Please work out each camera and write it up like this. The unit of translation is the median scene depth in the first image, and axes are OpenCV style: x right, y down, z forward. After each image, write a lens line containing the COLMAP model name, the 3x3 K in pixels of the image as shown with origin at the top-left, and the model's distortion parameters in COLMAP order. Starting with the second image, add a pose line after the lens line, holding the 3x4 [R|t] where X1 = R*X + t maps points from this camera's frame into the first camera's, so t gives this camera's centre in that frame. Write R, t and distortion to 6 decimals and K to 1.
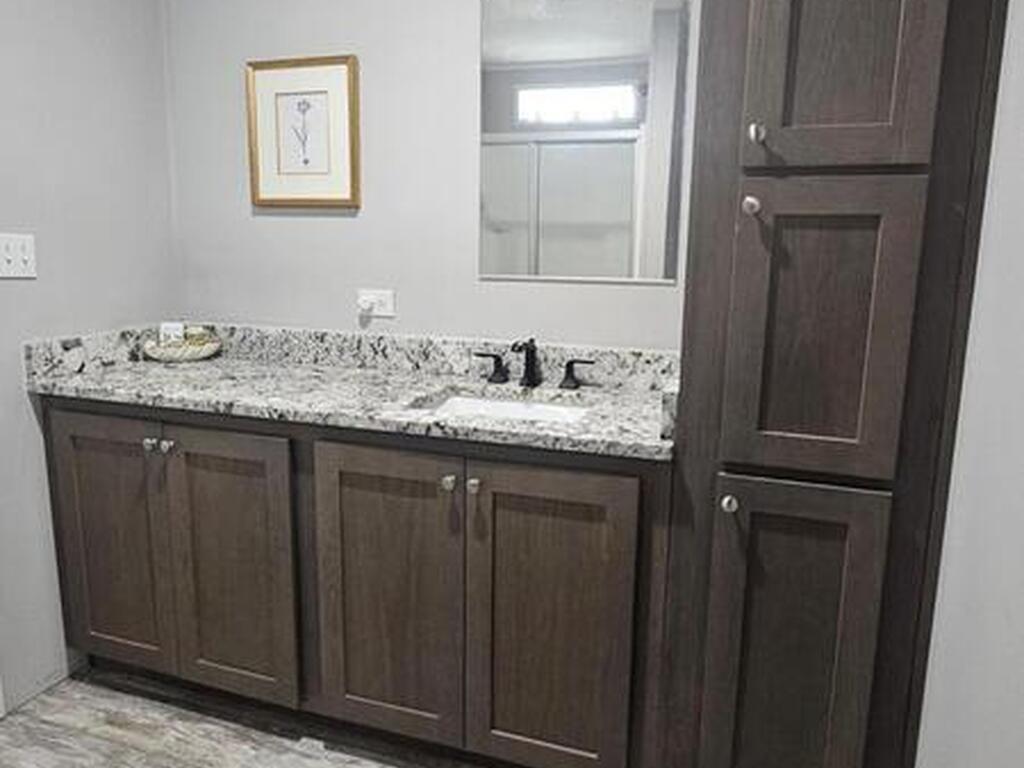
lens RADIAL K [[743.3, 0, 507.8], [0, 743.3, 375.0], [0, 0, 1]] dist [-0.002446, 0.006086]
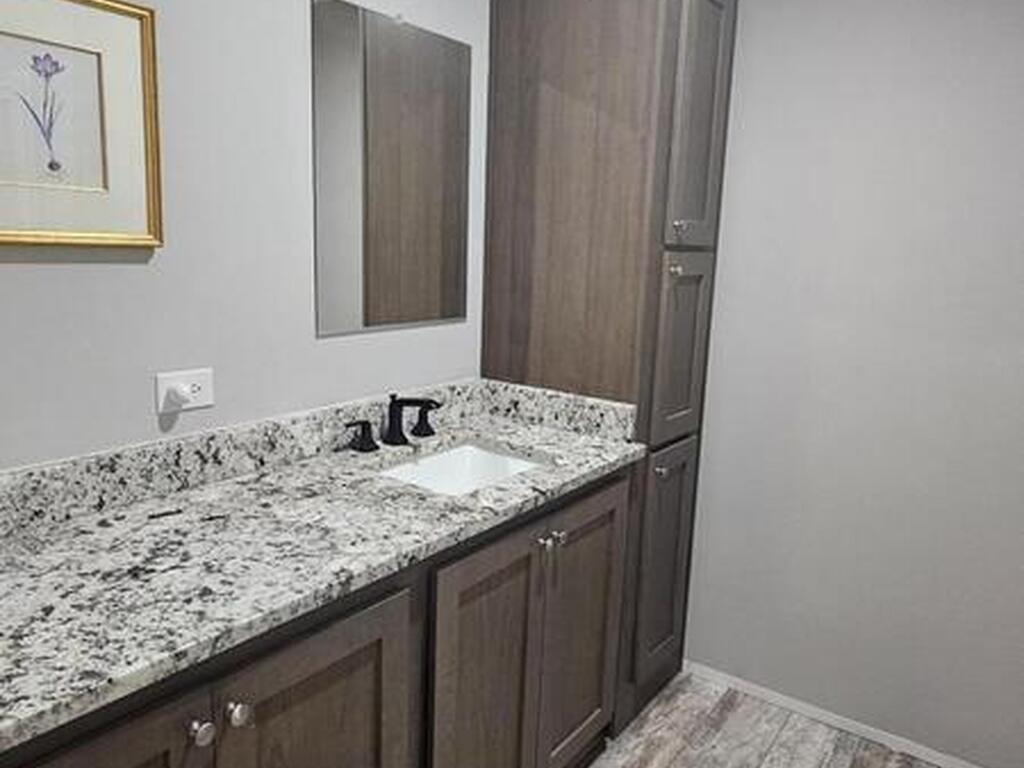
lens RADIAL K [[743.3, 0, 507.8], [0, 743.3, 375.0], [0, 0, 1]] dist [-0.002446, 0.006086]
pose [[0.302737, -0.169744, 0.937836, -0.736931], [0.140504, 0.981209, 0.132240, -0.162672], [-0.942661, 0.091736, 0.320898, 0.525794]]
